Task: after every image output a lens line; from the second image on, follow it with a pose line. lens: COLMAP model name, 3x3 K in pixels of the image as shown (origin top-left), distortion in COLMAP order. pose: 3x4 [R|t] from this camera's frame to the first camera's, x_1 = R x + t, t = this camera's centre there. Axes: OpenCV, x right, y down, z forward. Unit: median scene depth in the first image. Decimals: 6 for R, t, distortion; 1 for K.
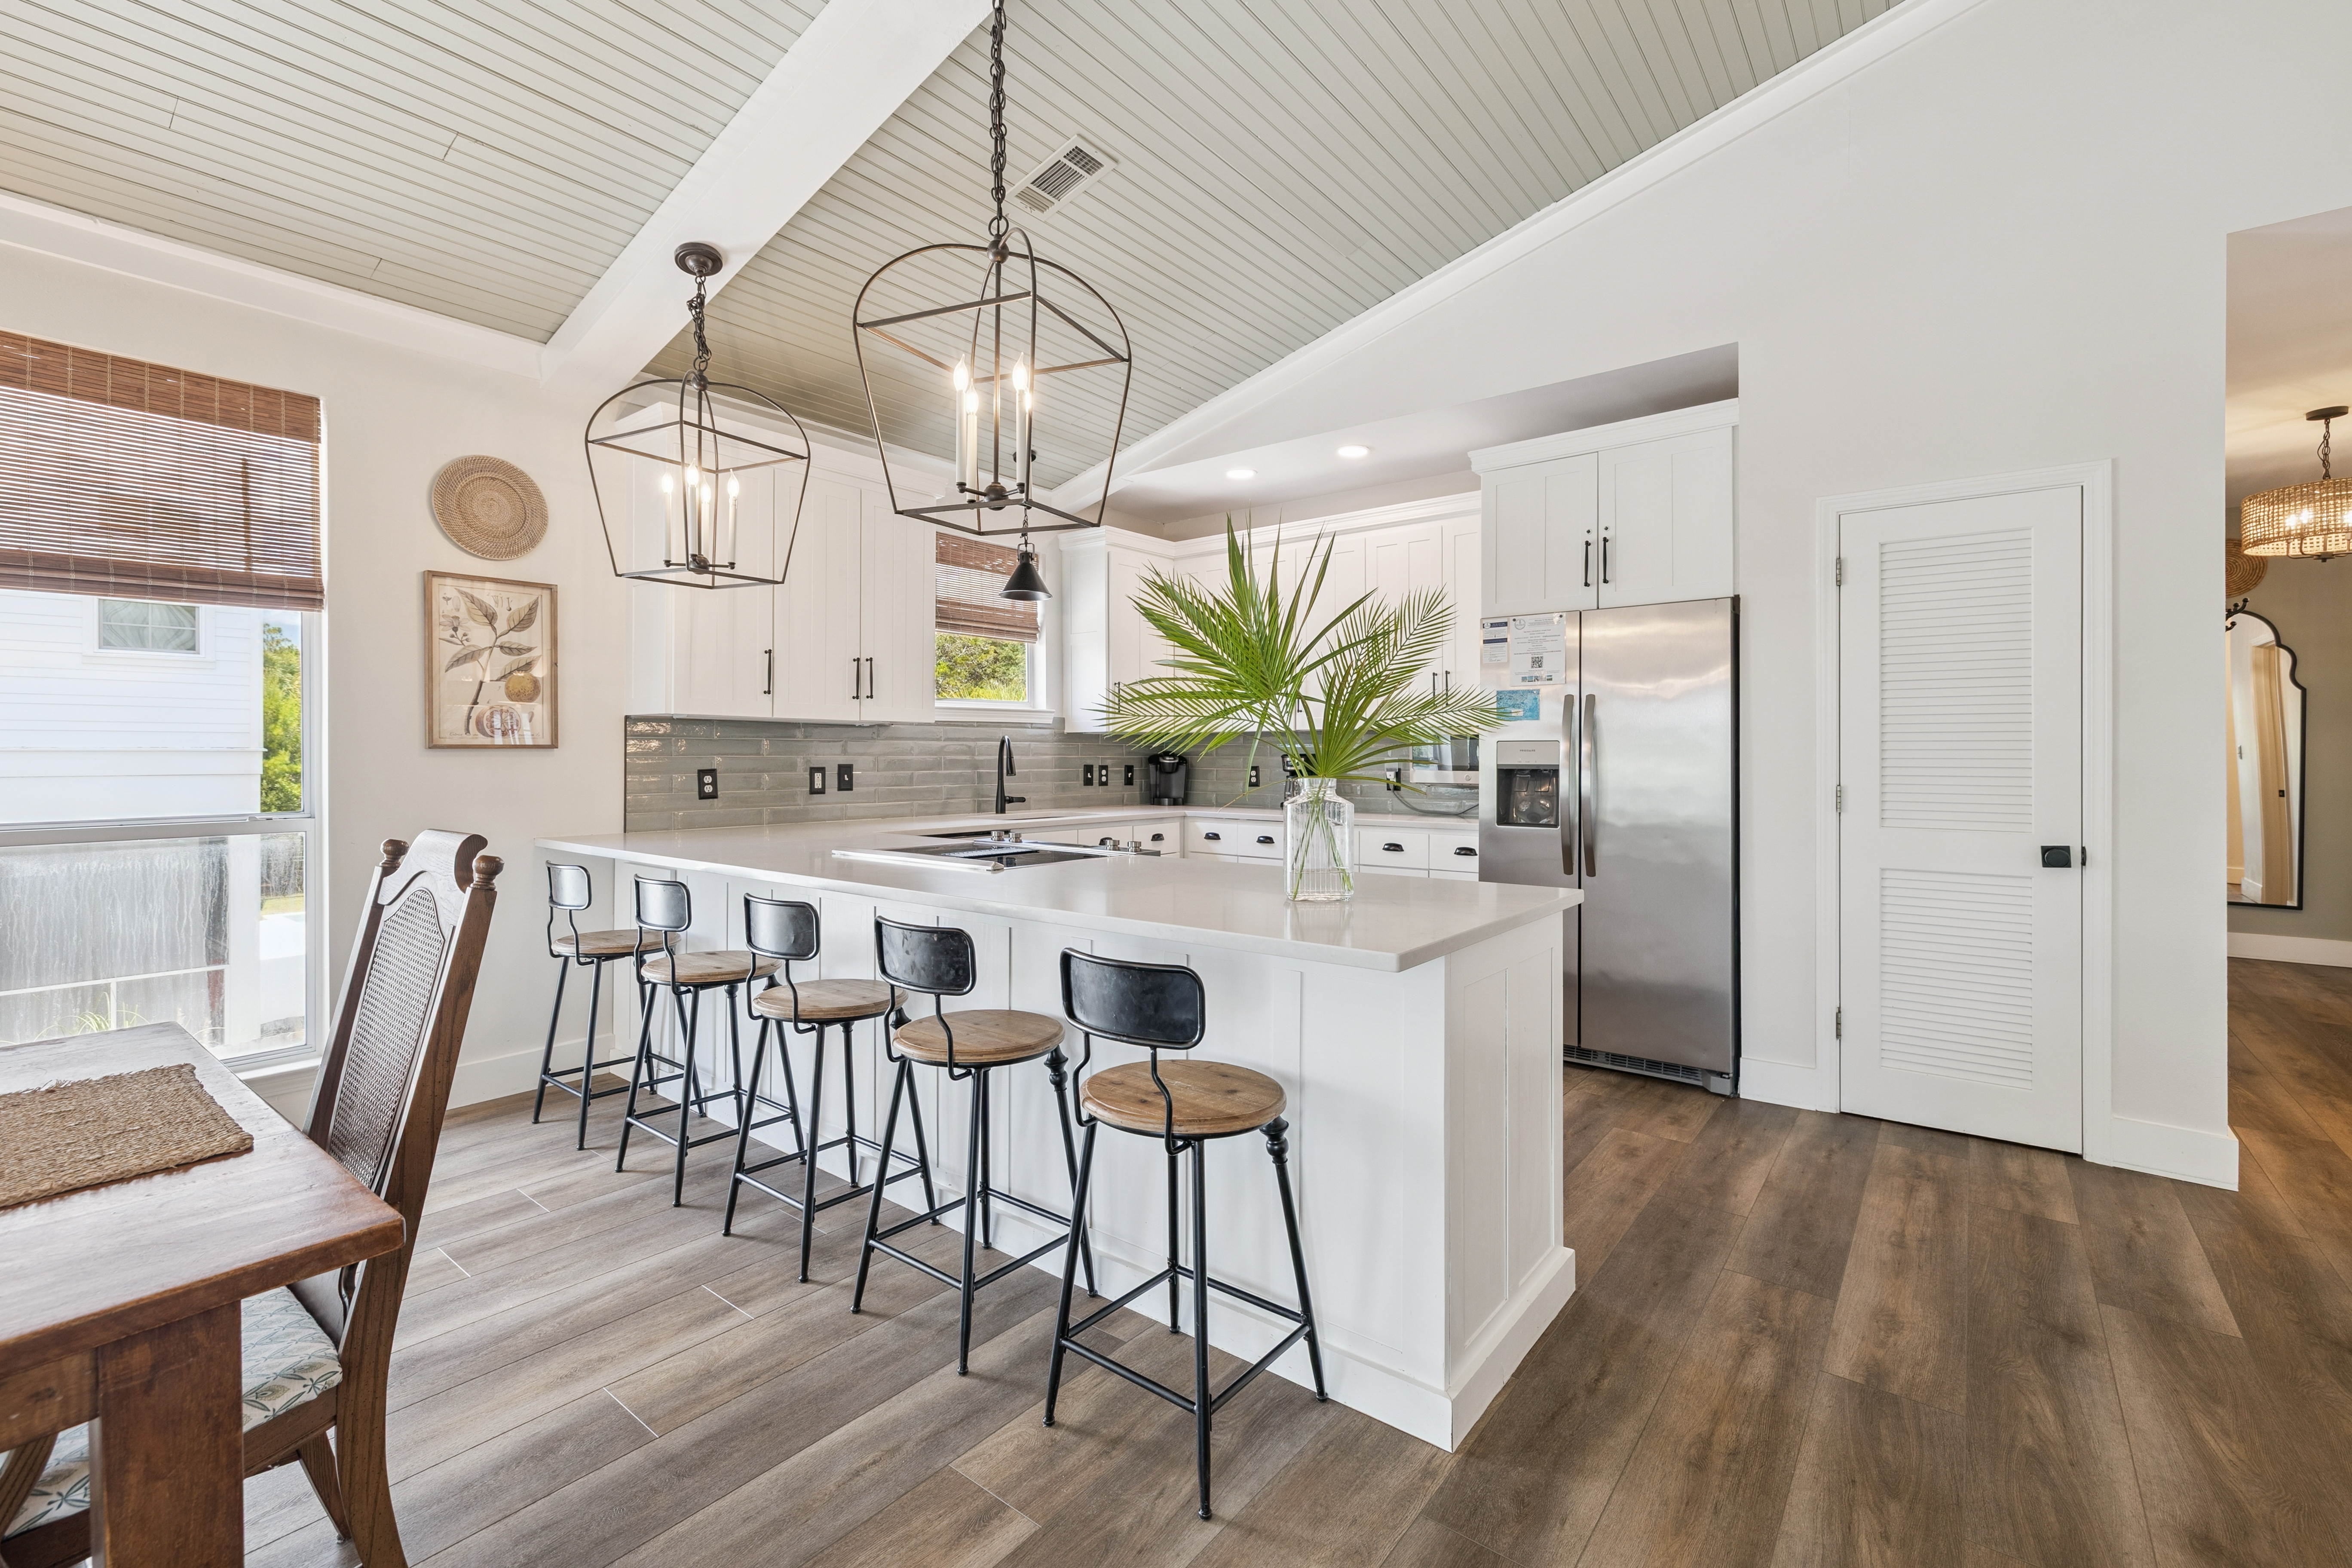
lens RADIAL K [[1006.9, 0, 1161.2], [0, 1006.9, 760.2], [0, 0, 1]] dist [0.001315, 0.000419]
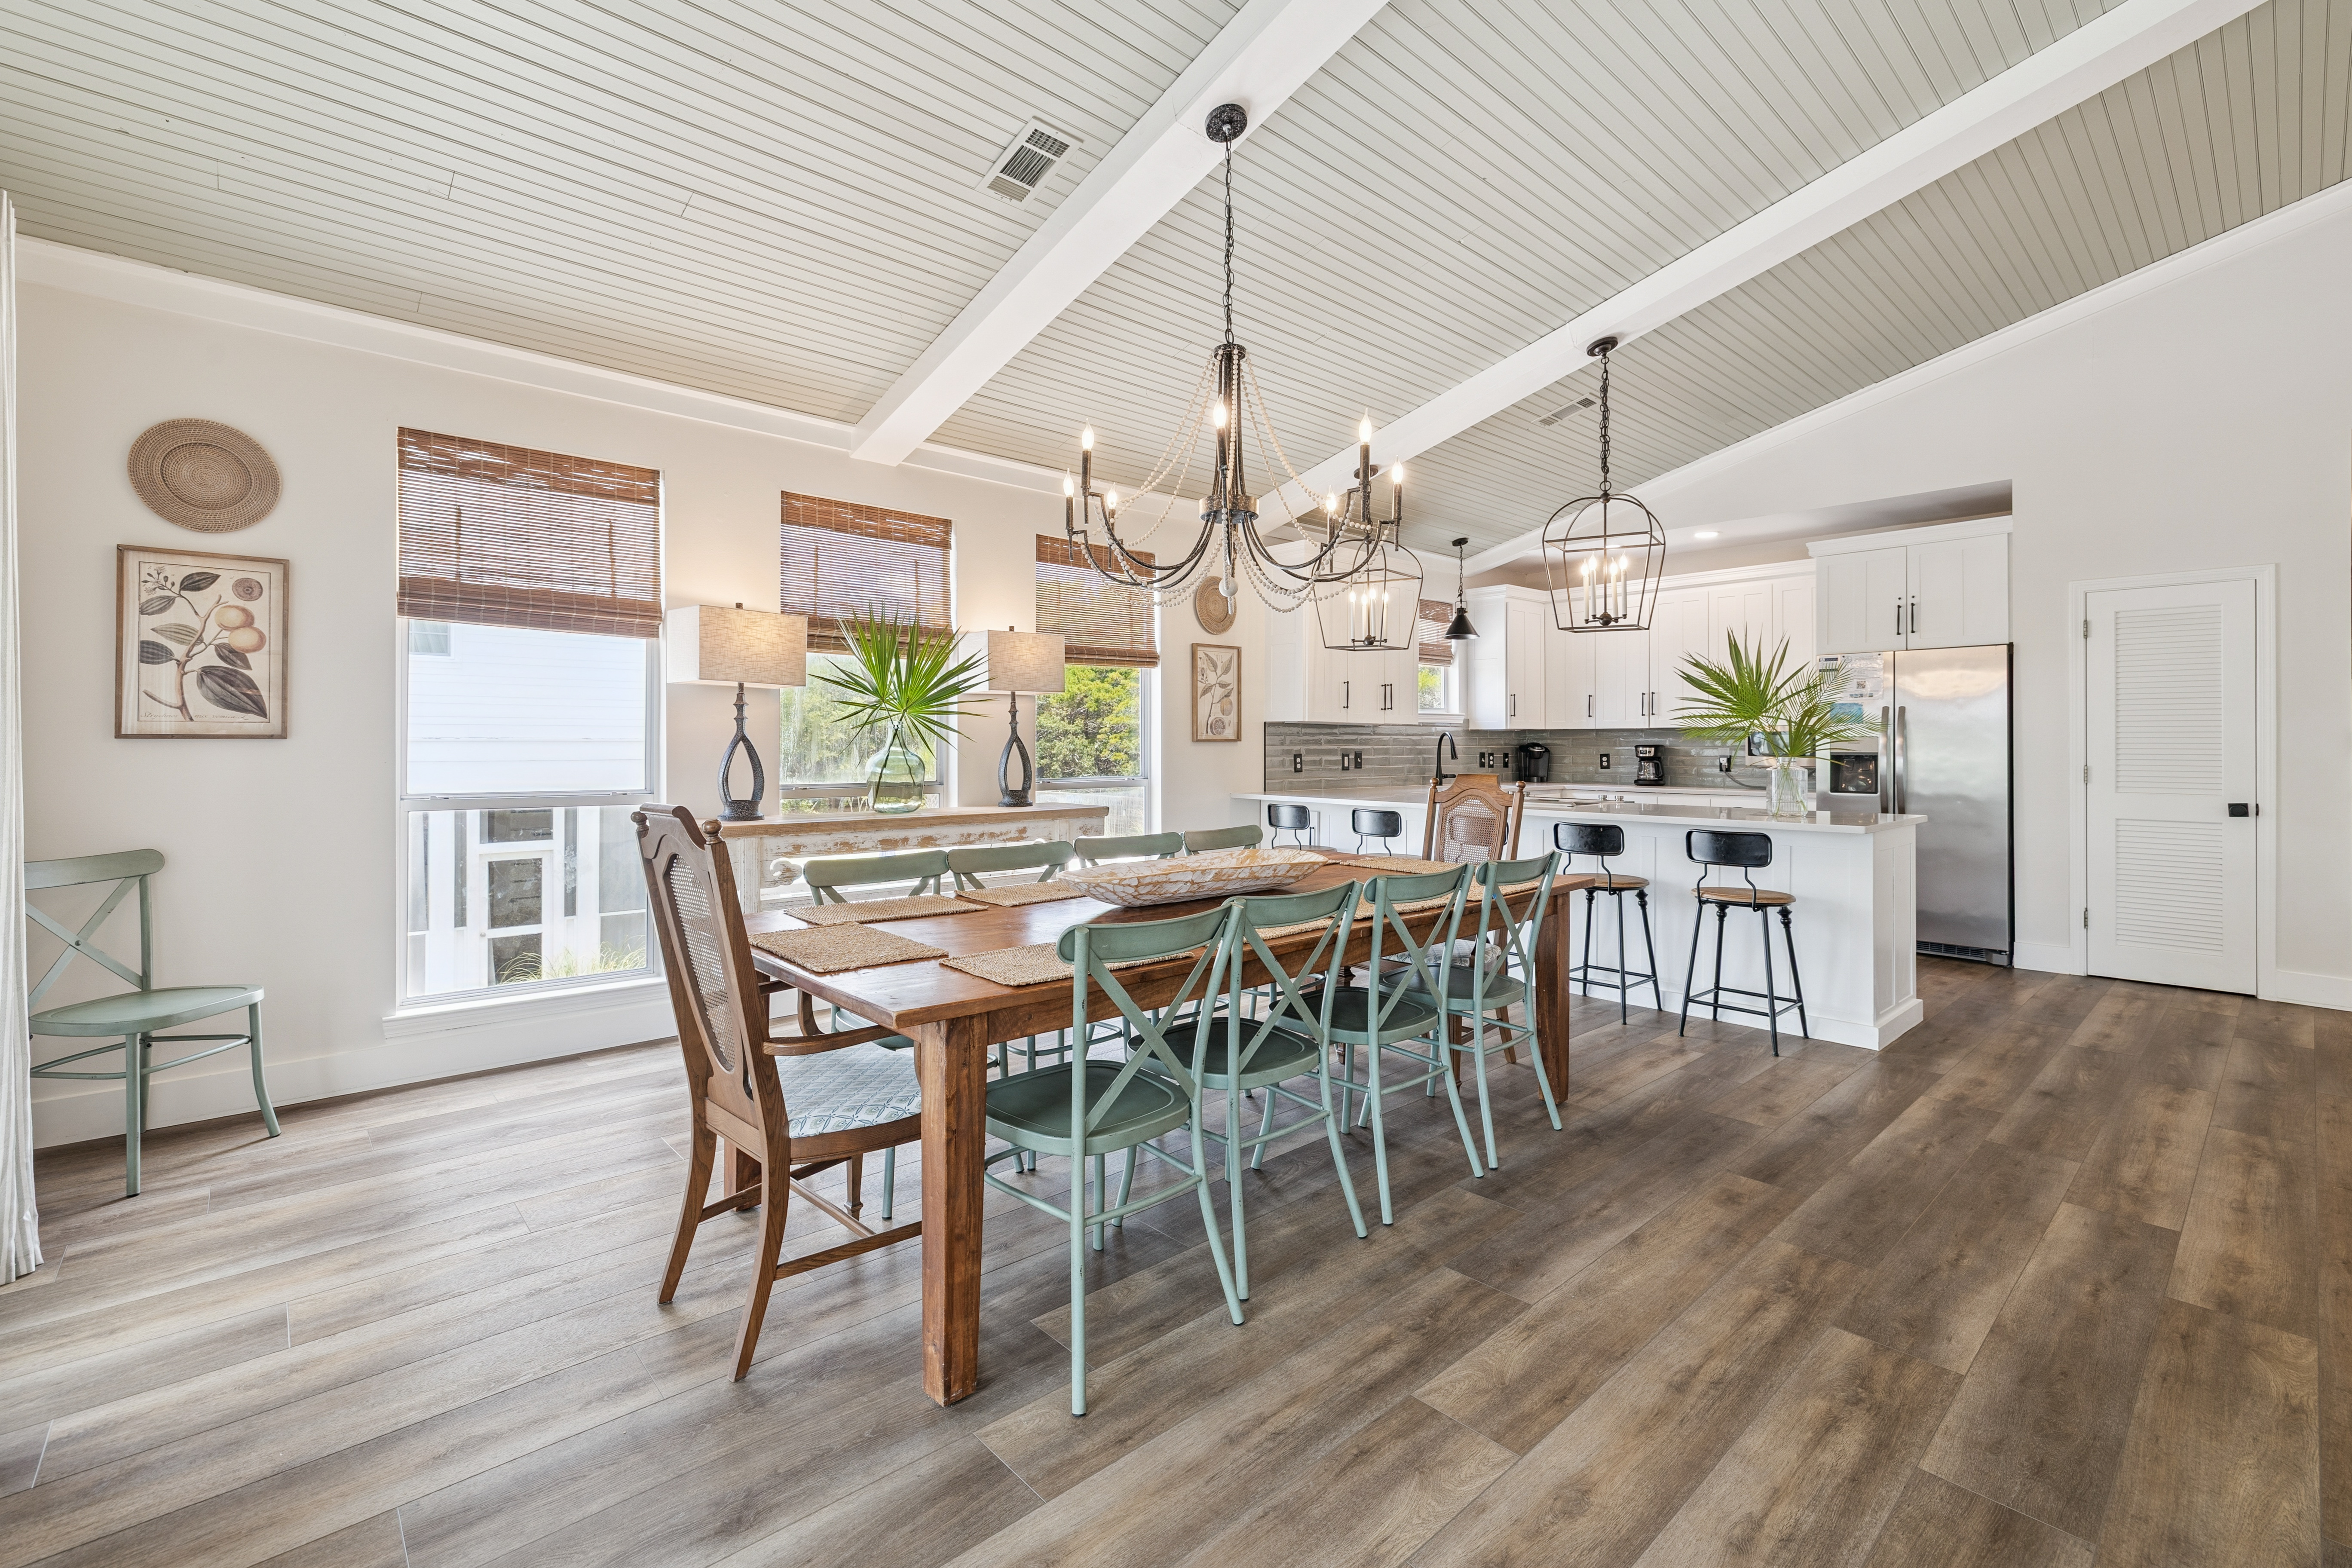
lens RADIAL K [[1007.1, 0, 1162.8], [0, 1007.1, 744.2], [0, 0, 1]] dist [0.001633, 0.000665]
pose [[0.985433, 0.001490, -0.170057, -0.435018], [-0.002436, 0.999983, -0.005354, 0.002931], [0.170047, 0.005691, 0.985420, -0.723310]]
